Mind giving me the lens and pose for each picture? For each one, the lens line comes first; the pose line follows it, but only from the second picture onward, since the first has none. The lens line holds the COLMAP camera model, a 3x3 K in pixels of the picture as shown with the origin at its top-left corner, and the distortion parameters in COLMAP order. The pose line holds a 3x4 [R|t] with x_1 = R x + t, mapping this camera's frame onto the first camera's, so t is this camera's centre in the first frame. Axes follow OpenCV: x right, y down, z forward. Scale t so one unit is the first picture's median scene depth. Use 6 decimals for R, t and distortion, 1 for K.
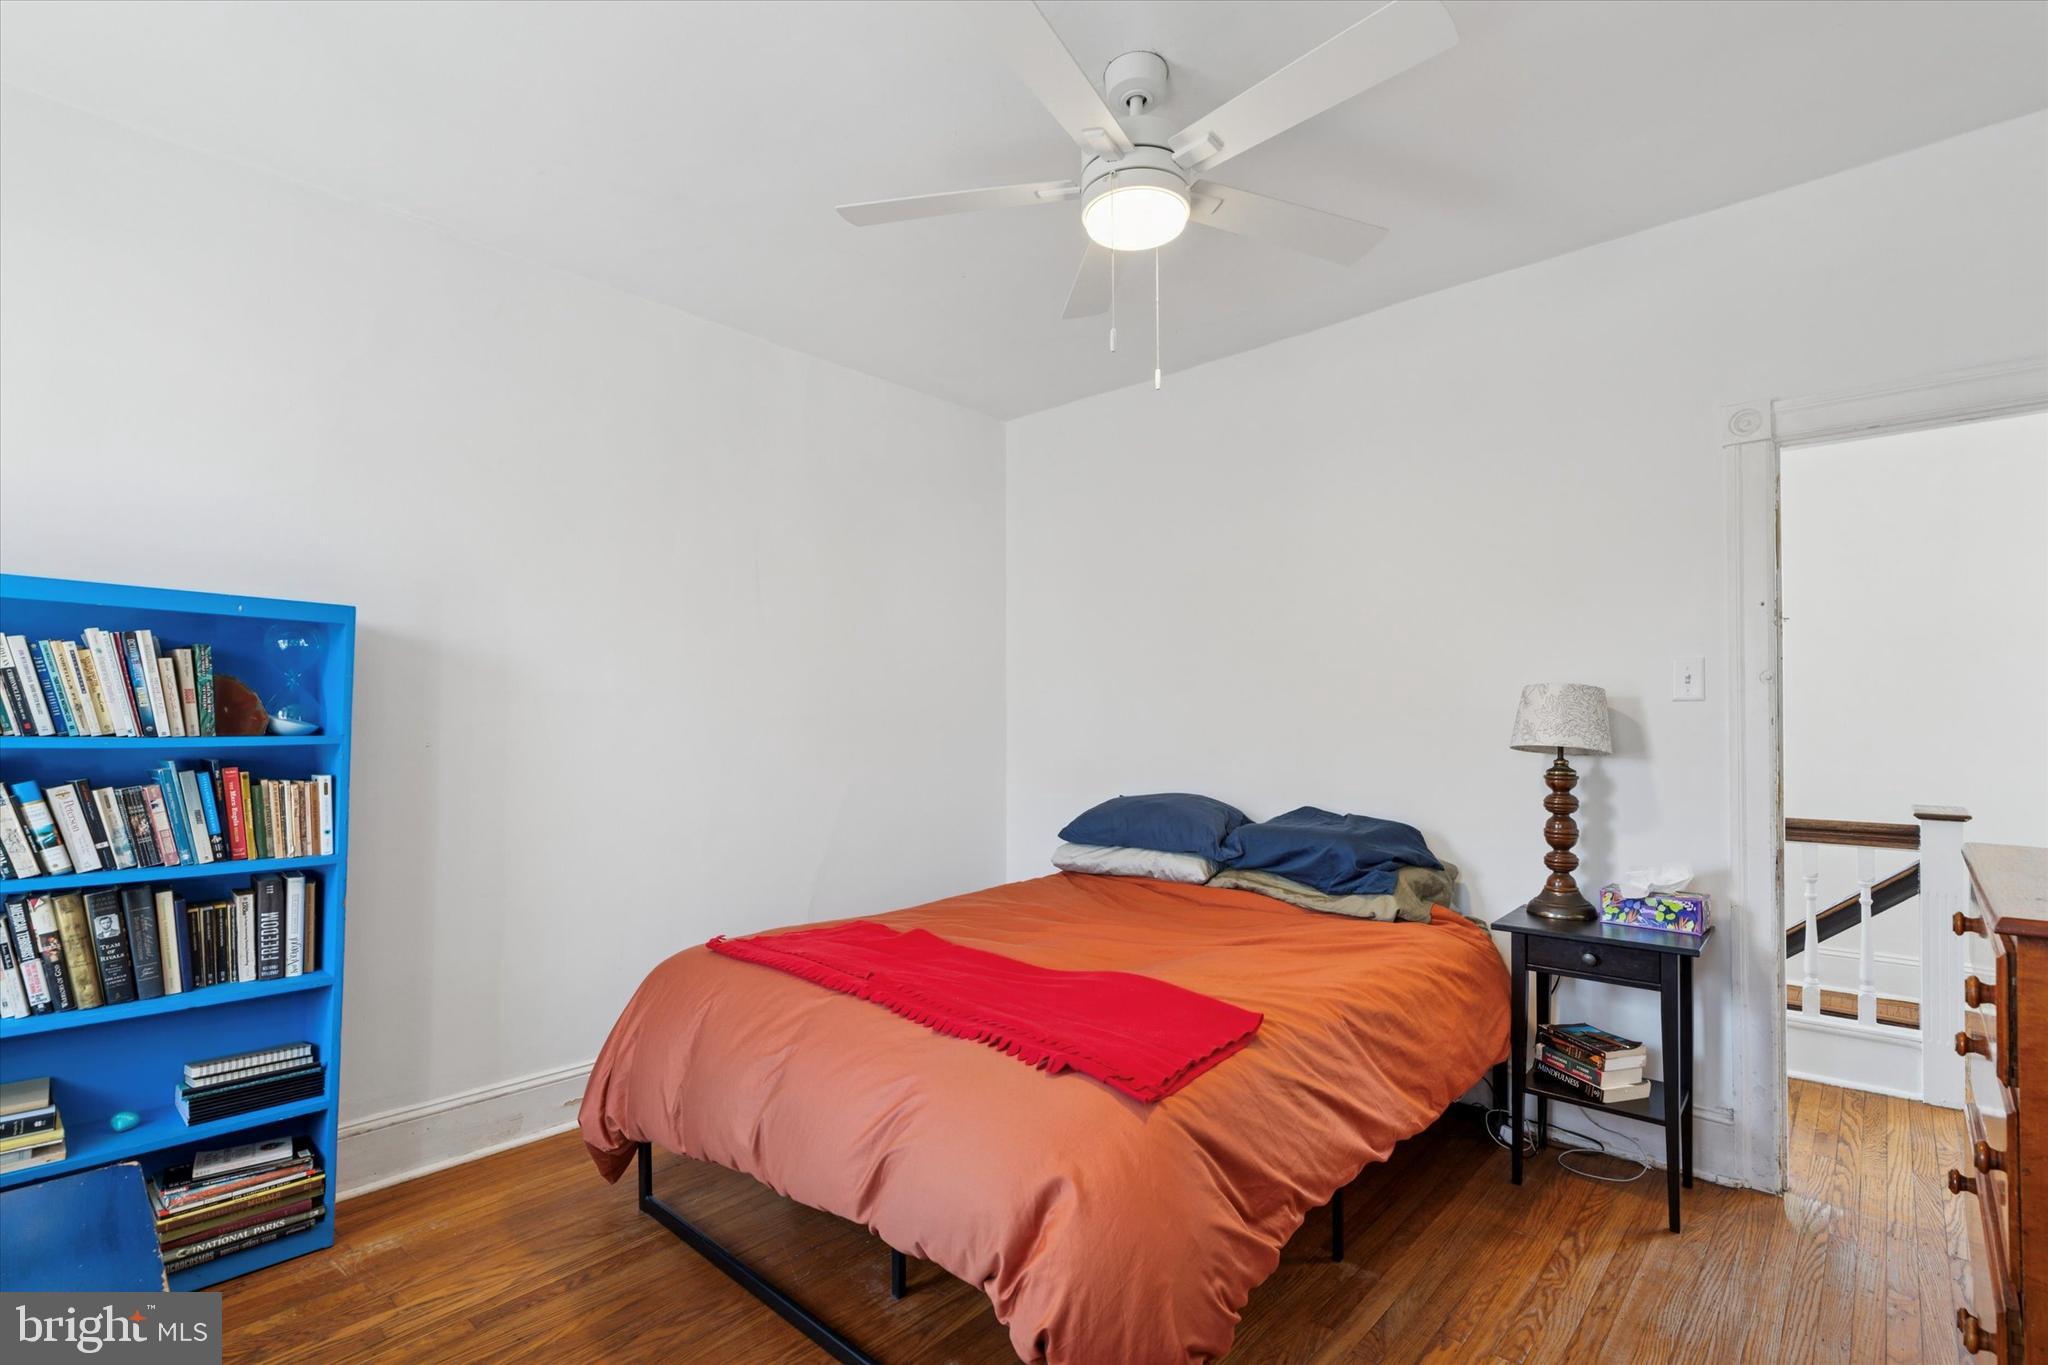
lens RADIAL K [[936.2, 0, 1032.0], [0, 936.2, 696.1], [0, 0, 1]] dist [0.005107, -0.000552]
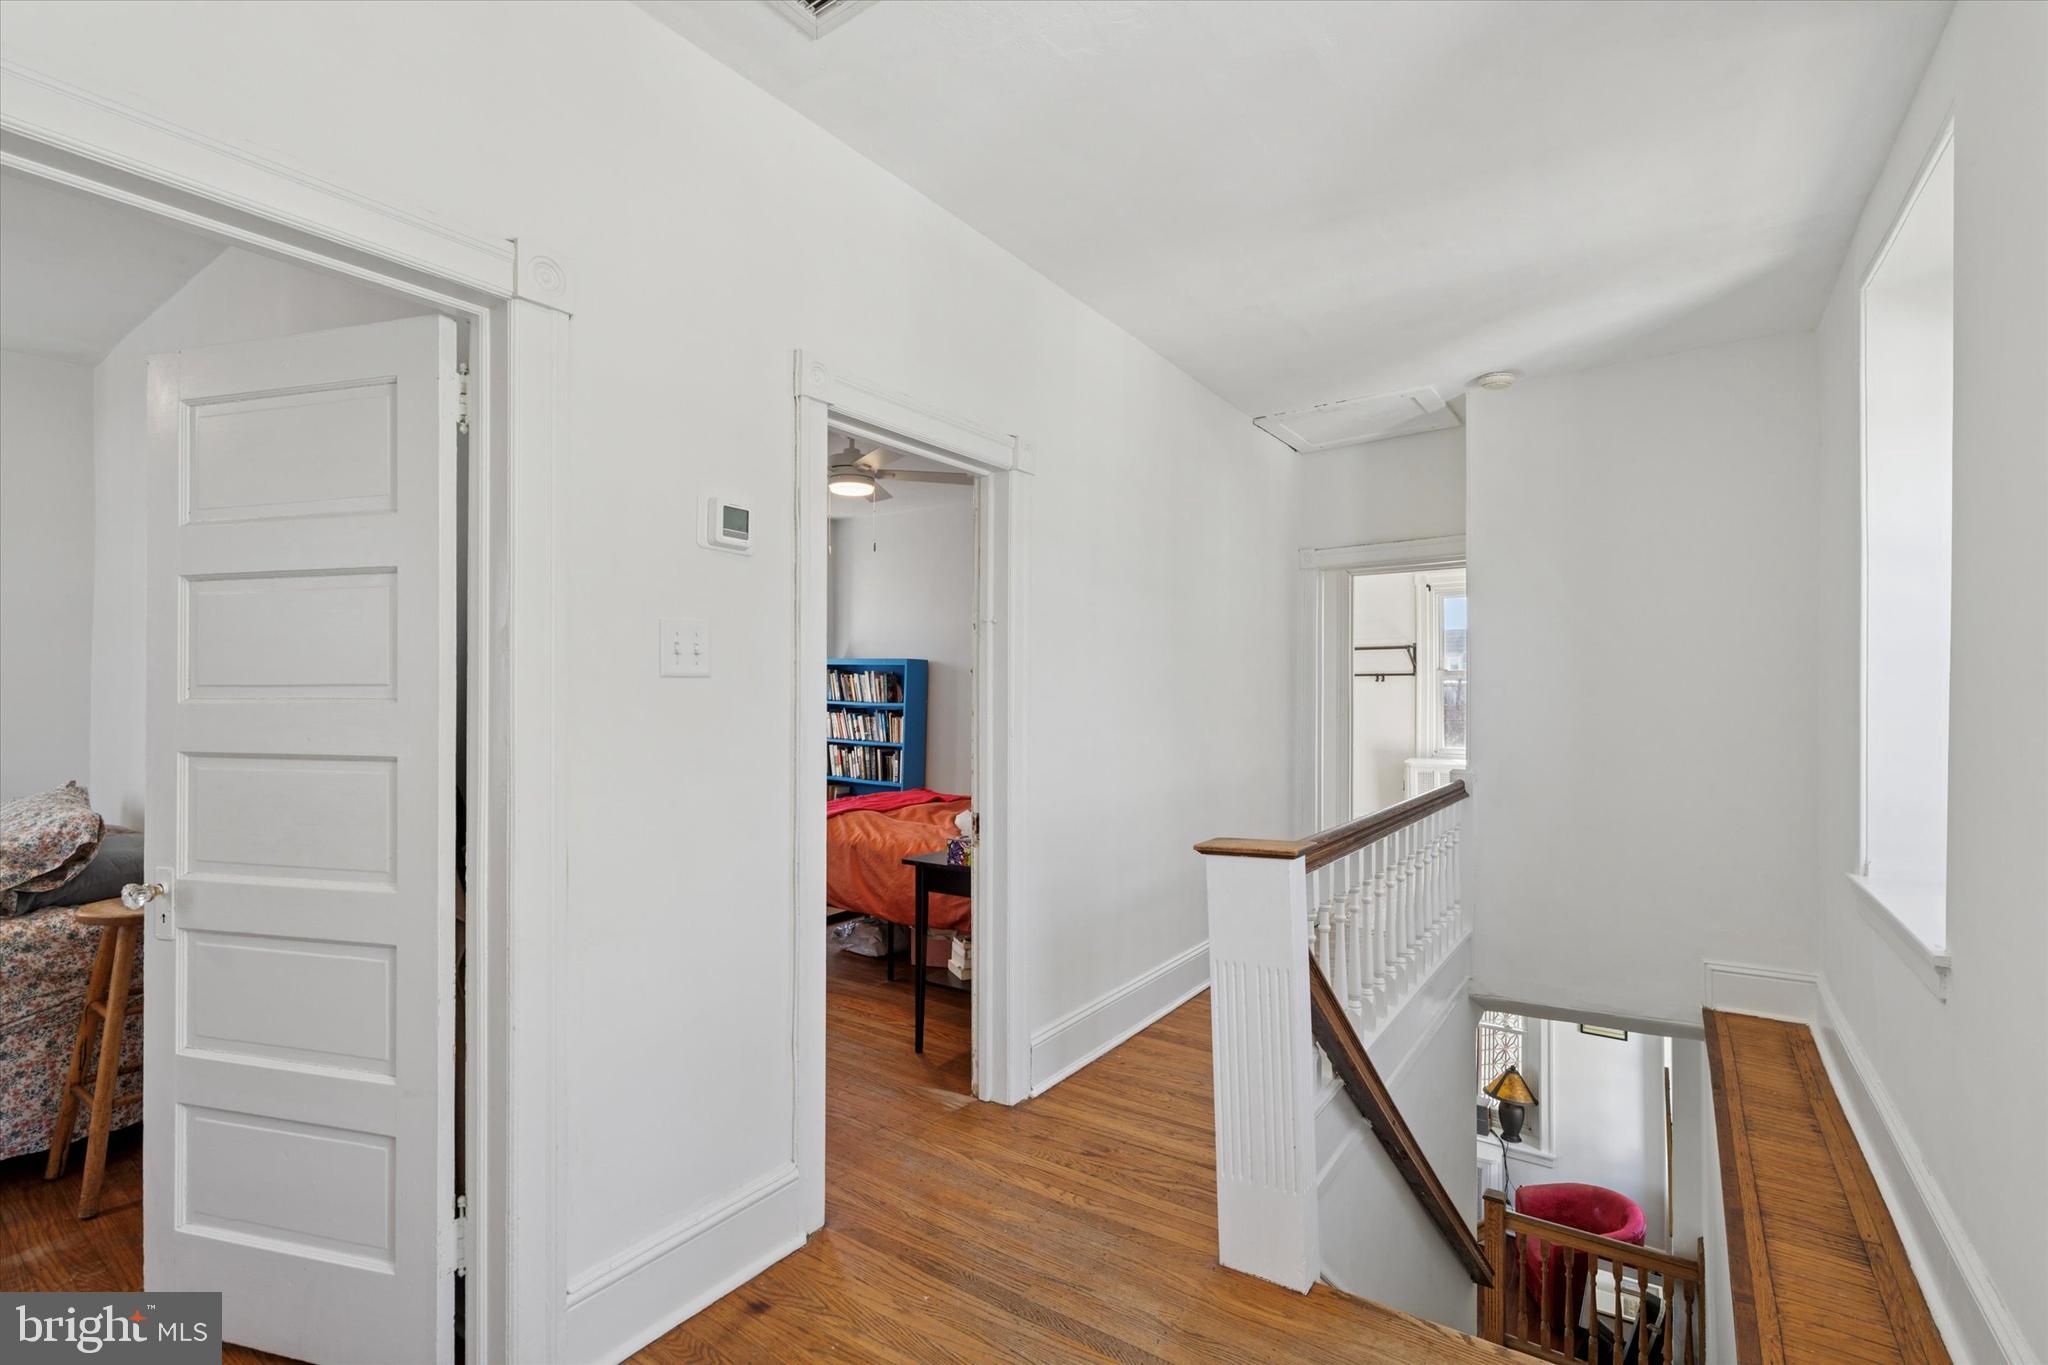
lens RADIAL K [[936.2, 0, 1023.1], [0, 936.2, 684.8], [0, 0, 1]] dist [0.005107, -0.000552]
pose [[0.137197, -0.001794, -0.990542, 2.406949], [0.003450, 0.999993, -0.001333, -0.013005], [0.990538, -0.003234, 0.137202, 1.052065]]
